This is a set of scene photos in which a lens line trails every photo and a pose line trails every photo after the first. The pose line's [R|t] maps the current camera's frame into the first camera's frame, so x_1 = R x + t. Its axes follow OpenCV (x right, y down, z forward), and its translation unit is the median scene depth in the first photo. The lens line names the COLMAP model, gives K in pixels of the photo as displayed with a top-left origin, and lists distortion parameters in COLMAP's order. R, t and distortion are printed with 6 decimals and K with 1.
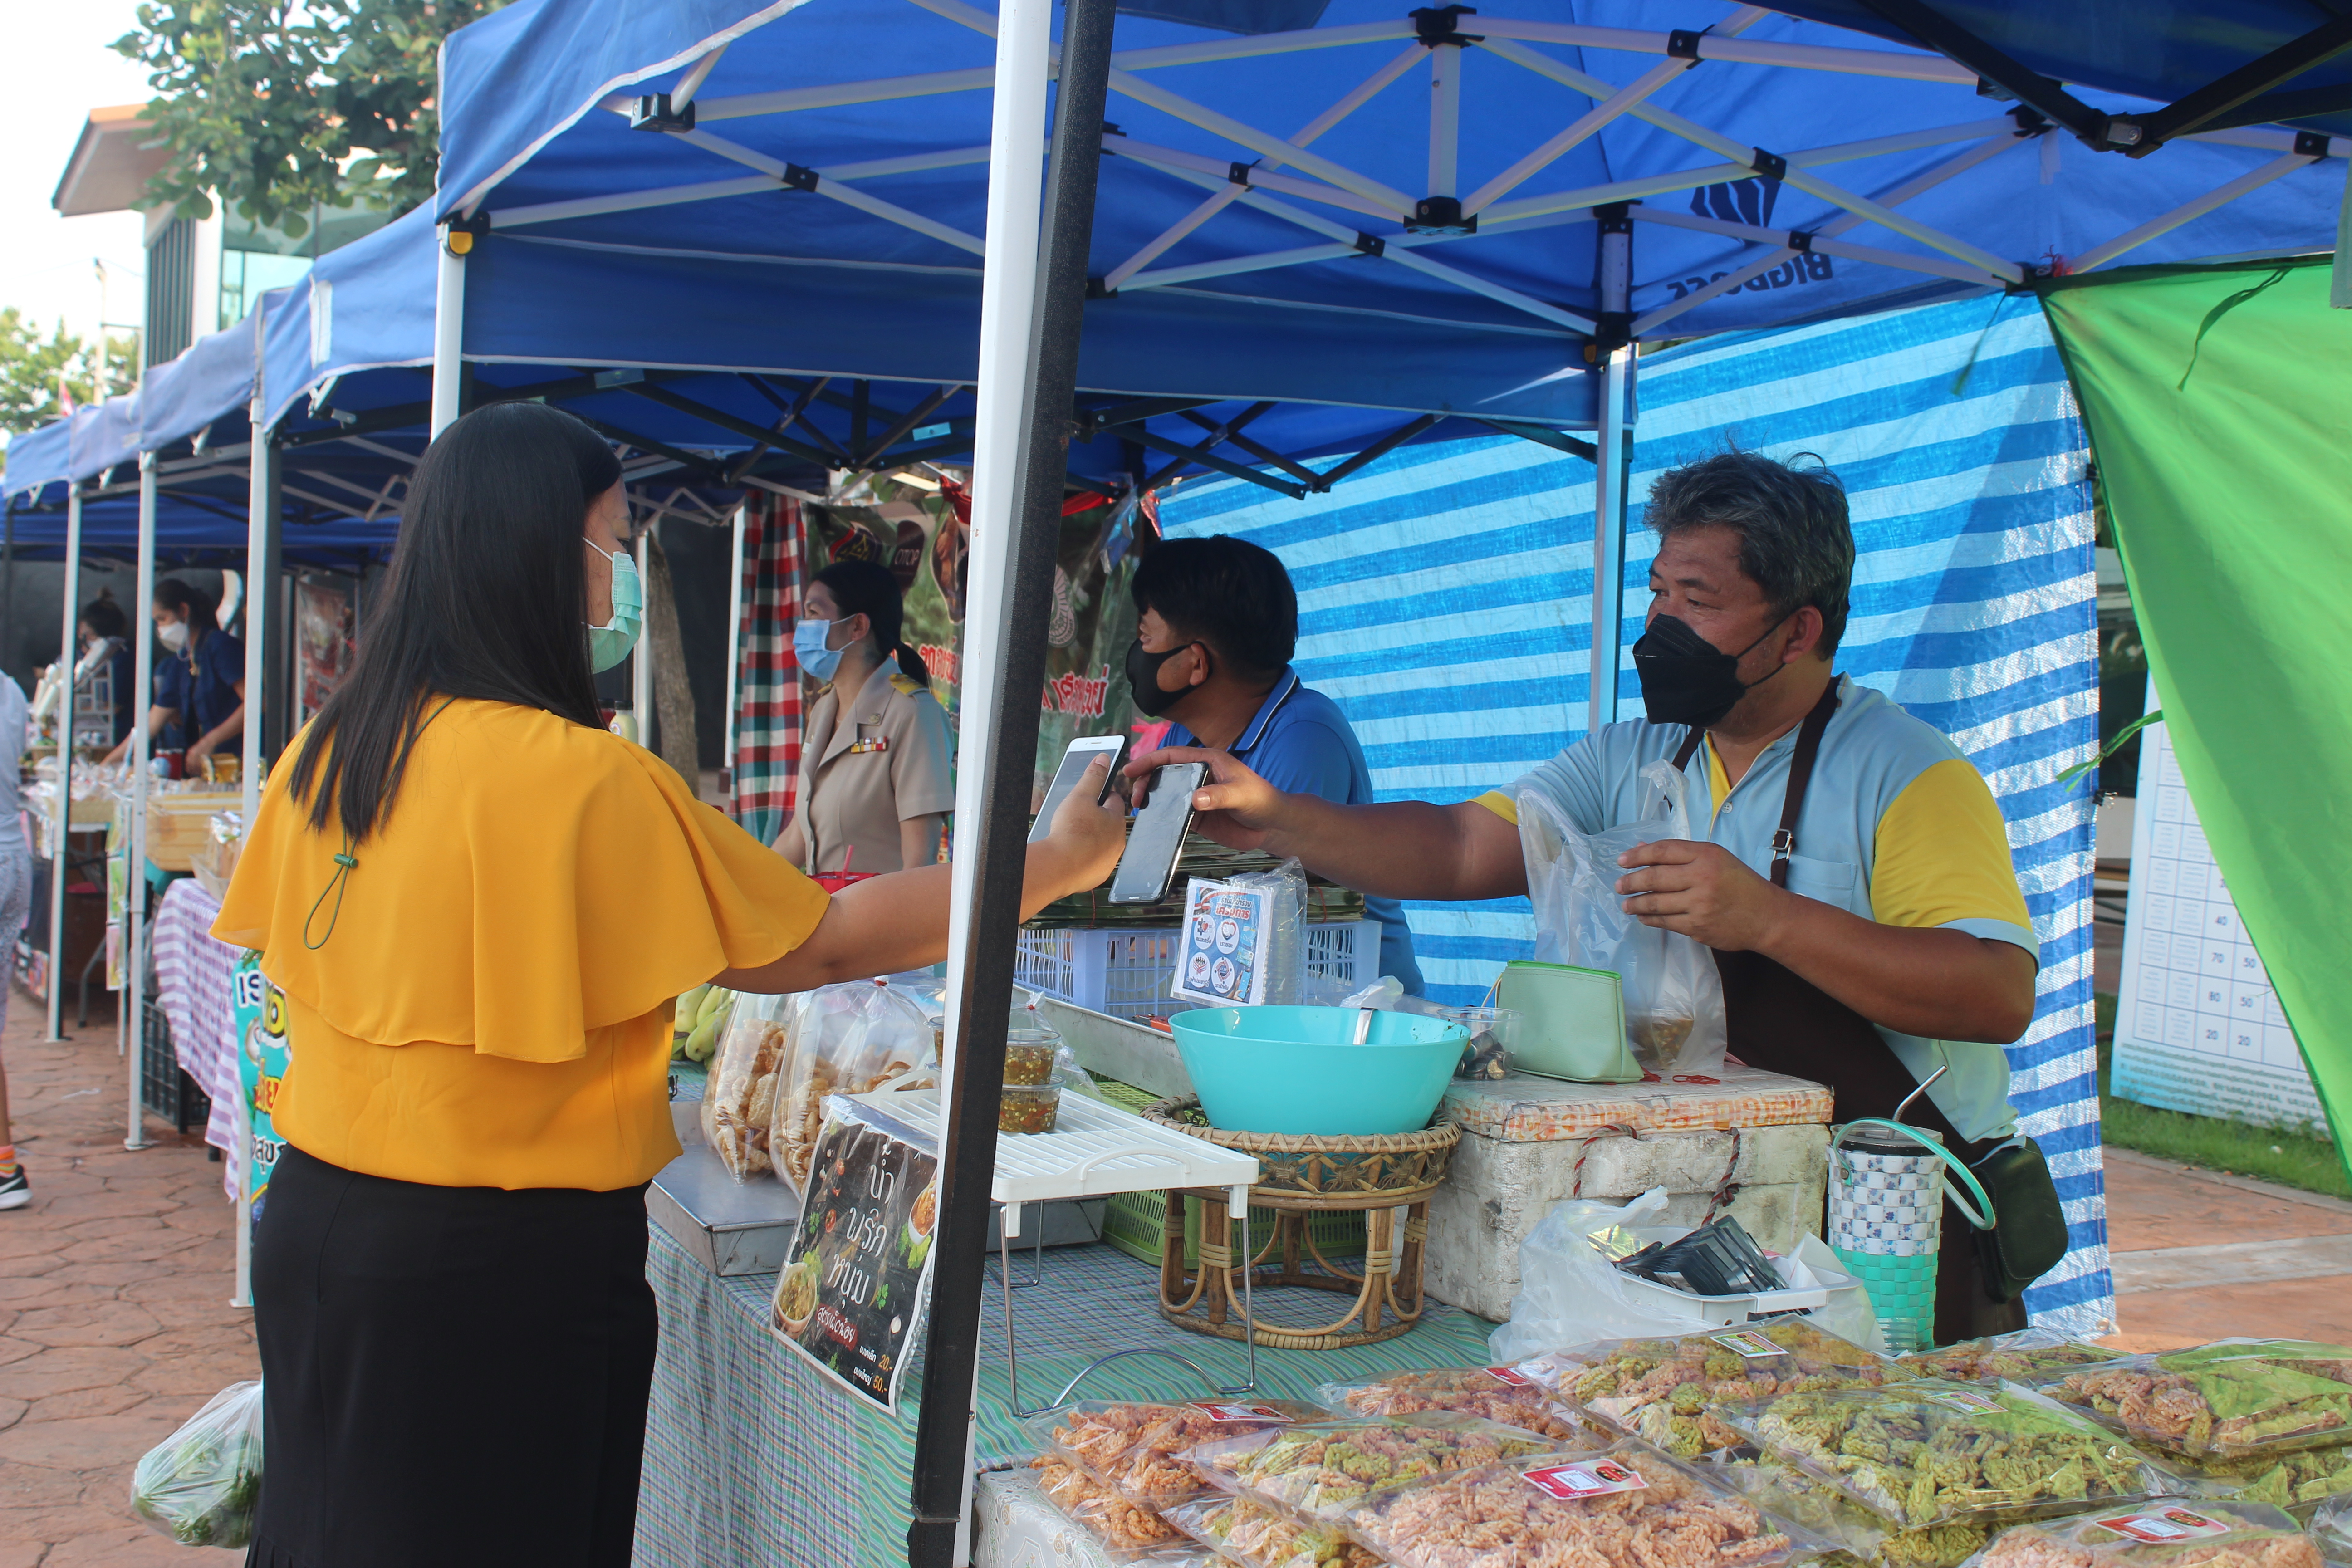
lens RADIAL K [[2741.7, 0, 1175.6], [0, 2741.7, 786.5], [0, 0, 1]] dist [-0.043093, 0.000000]
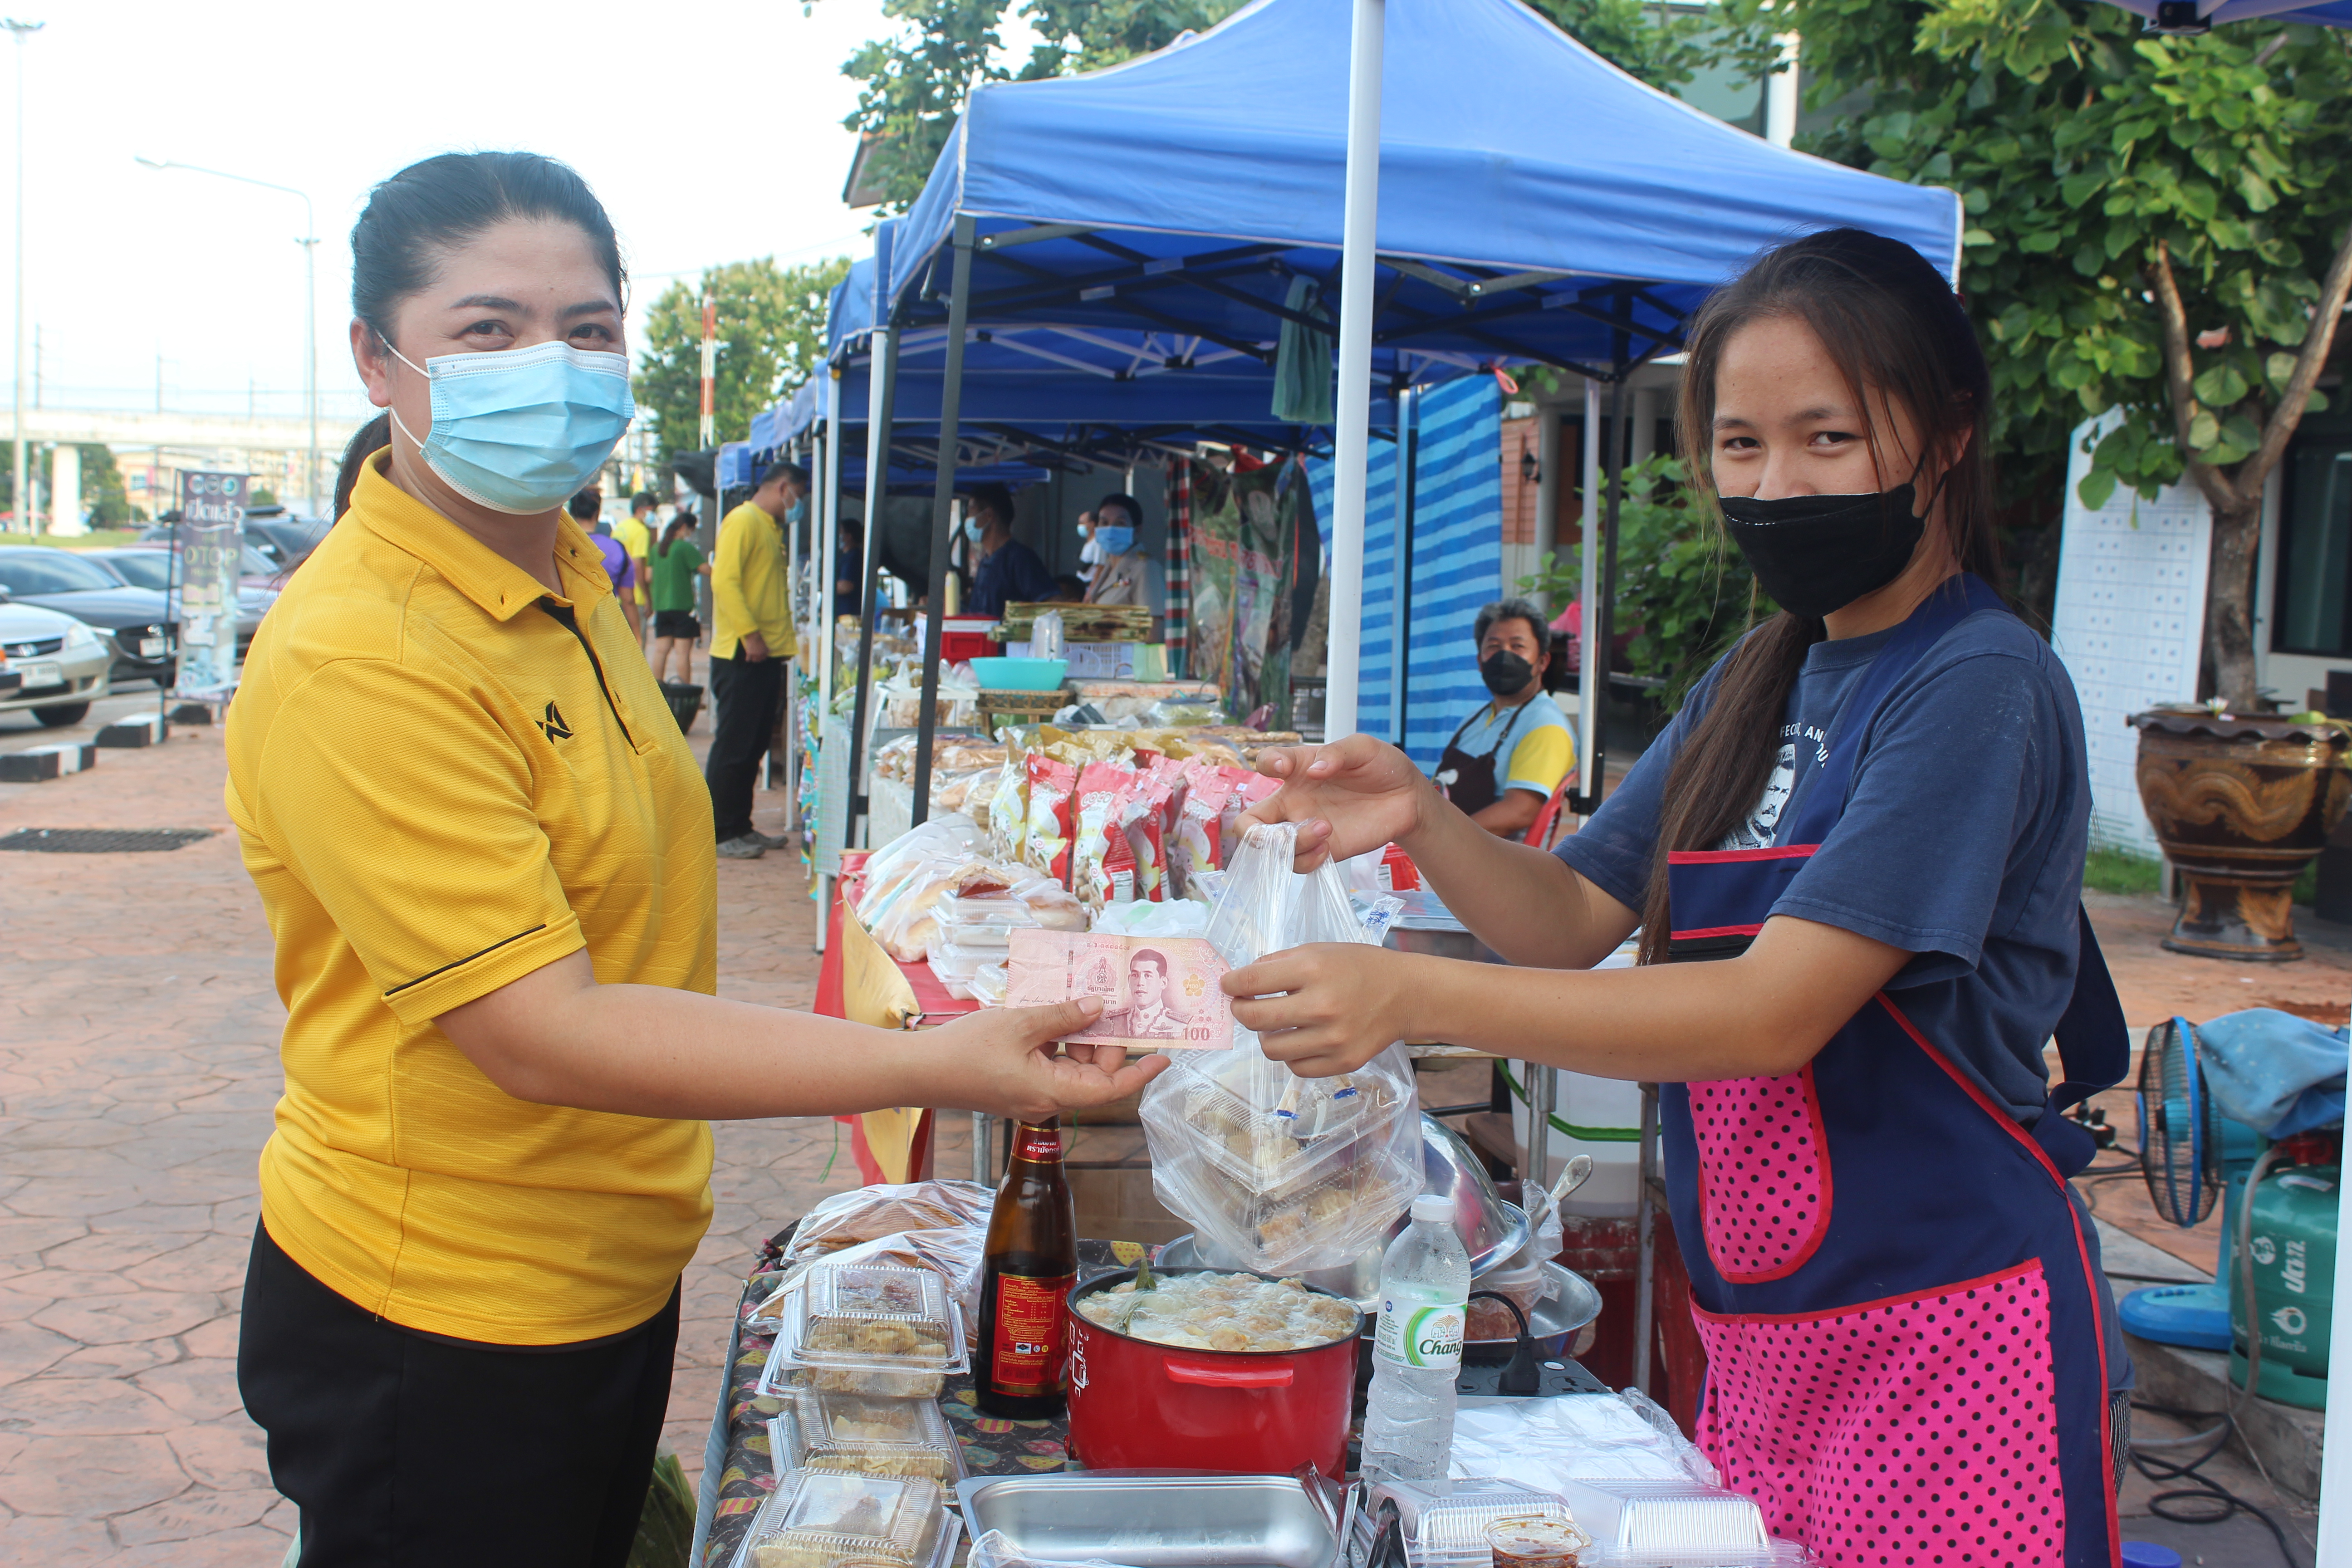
lens RADIAL K [[2741.7, 0, 1175.8], [0, 2741.7, 780.4], [0, 0, 1]] dist [-0.043093, 0.000000]
pose [[0.957616, 0.012211, -0.287789, 0.372229], [-0.002757, 0.999444, 0.033234, 0.039200], [0.288035, -0.031032, 0.957117, -0.632949]]
